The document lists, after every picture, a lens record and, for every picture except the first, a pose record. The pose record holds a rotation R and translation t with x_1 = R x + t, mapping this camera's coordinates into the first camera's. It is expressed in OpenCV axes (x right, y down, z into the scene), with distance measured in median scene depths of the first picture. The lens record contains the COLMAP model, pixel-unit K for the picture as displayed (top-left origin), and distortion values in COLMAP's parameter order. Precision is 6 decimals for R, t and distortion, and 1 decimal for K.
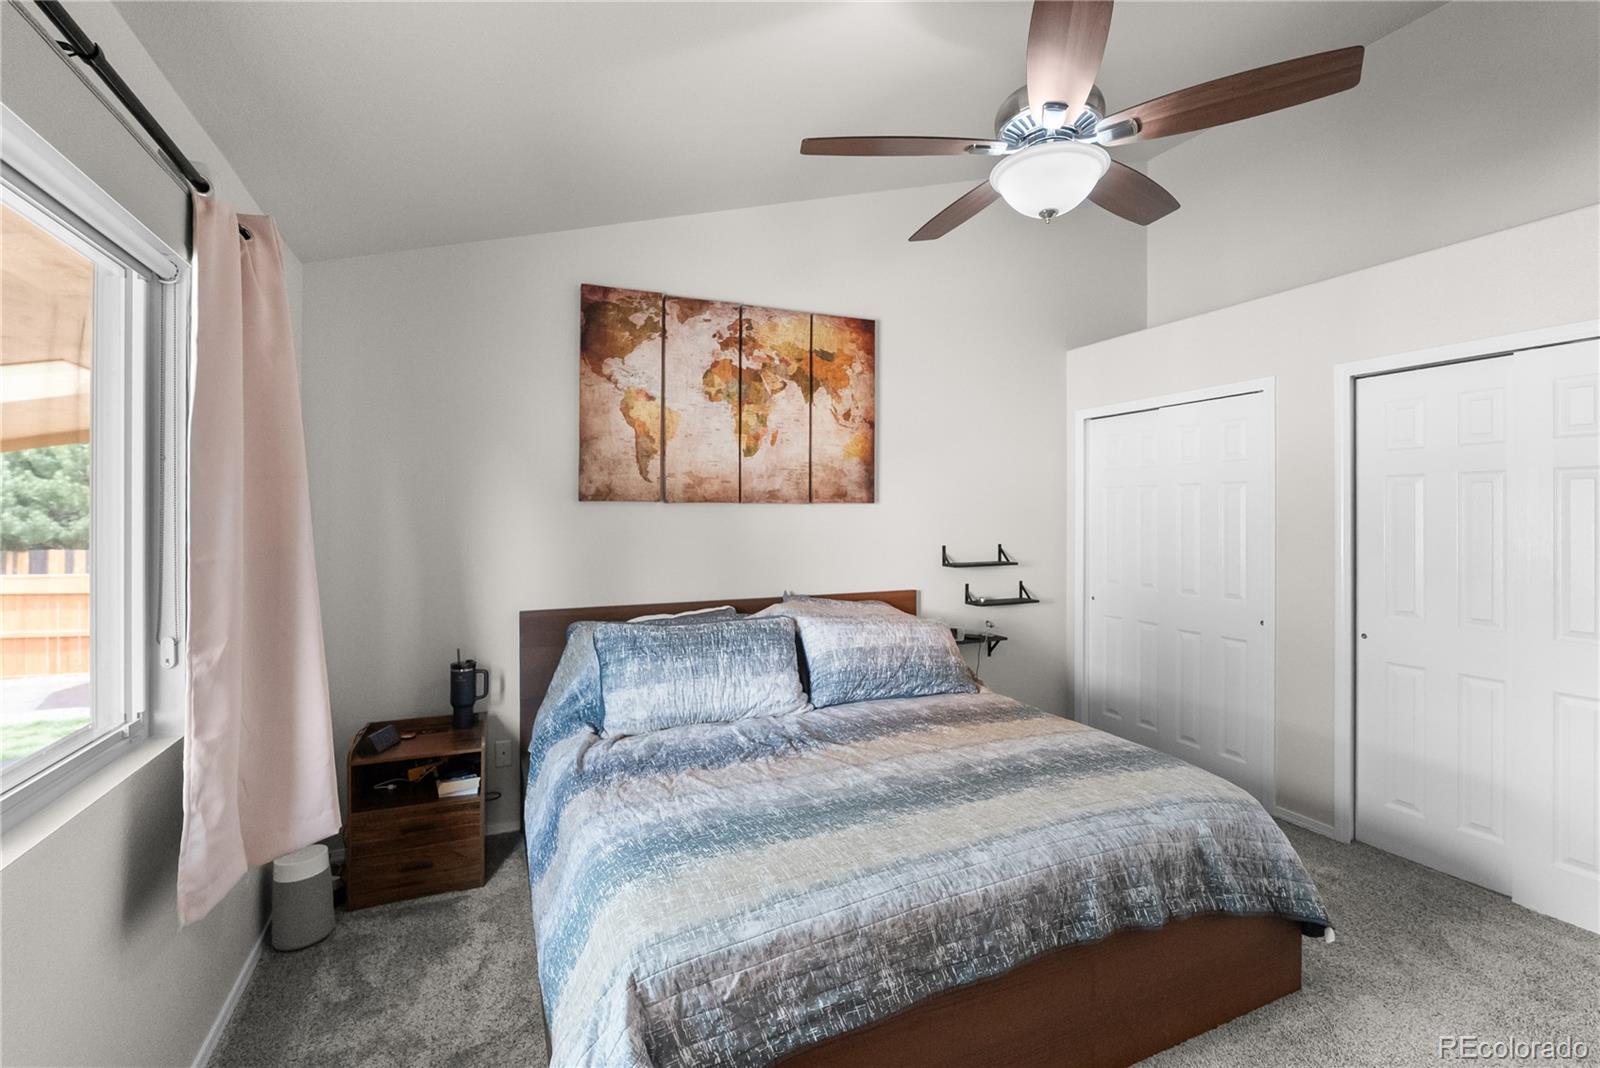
lens RADIAL K [[703.1, 0, 804.8], [0, 703.1, 509.6], [0, 0, 1]] dist [-0.009834, -0.000058]
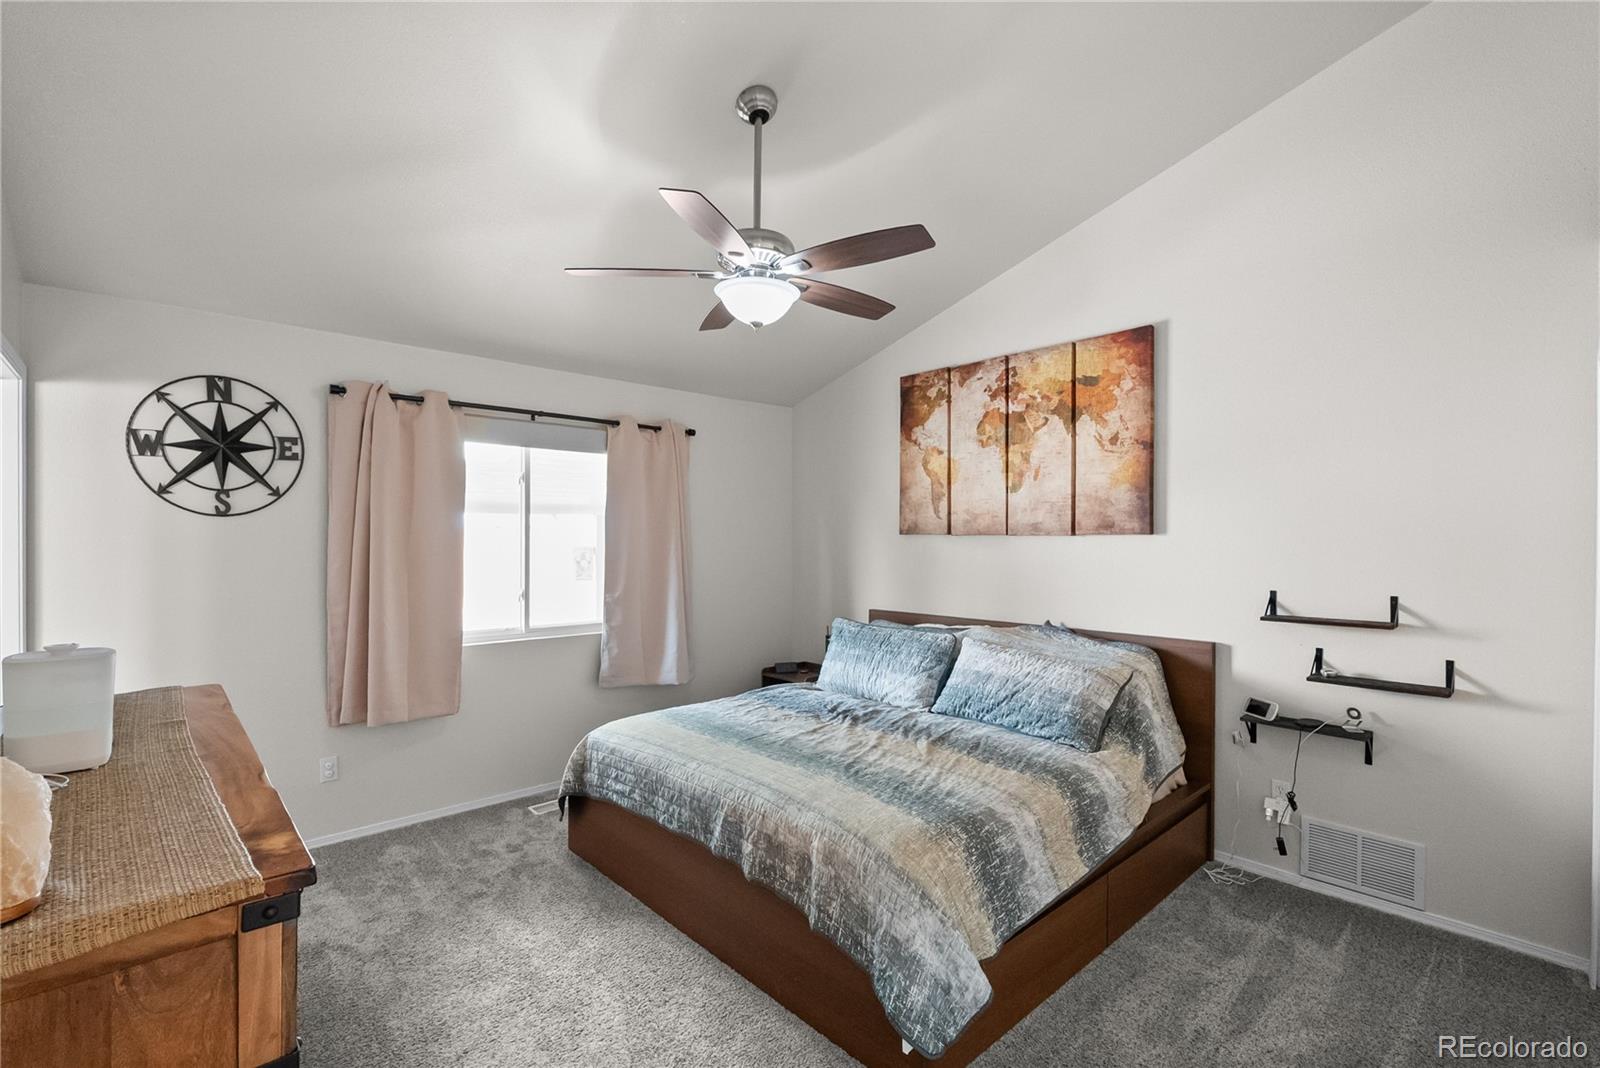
lens RADIAL K [[703.1, 0, 803.0], [0, 703.1, 537.0], [0, 0, 1]] dist [-0.009834, -0.000058]
pose [[0.330187, 0.000596, -0.943916, 0.862899], [0.002412, 0.999996, 0.001475, -0.009532], [0.943913, -0.002764, 0.330184, 0.338482]]
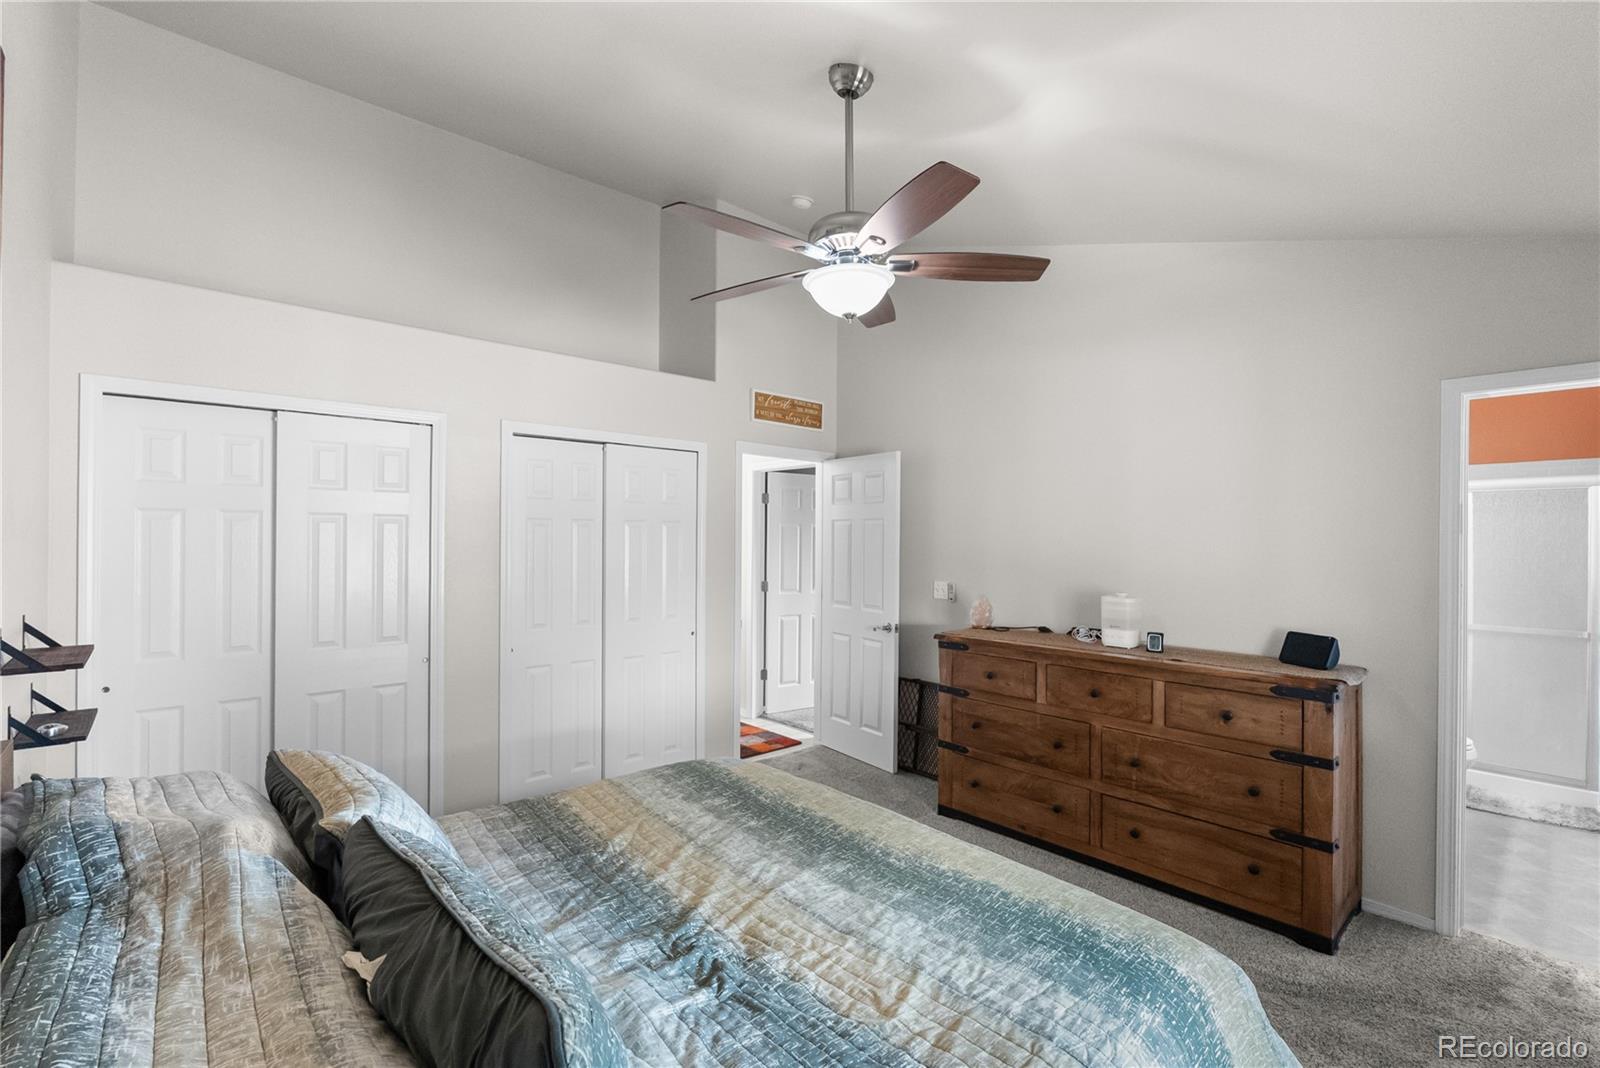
lens RADIAL K [[703.1, 0, 800.3], [0, 703.1, 541.2], [0, 0, 1]] dist [-0.009834, -0.000058]
pose [[-0.301881, 0.002952, 0.953341, -0.427461], [-0.013329, 0.999884, -0.007317, -0.006438], [-0.953252, -0.014916, -0.301807, 0.768448]]
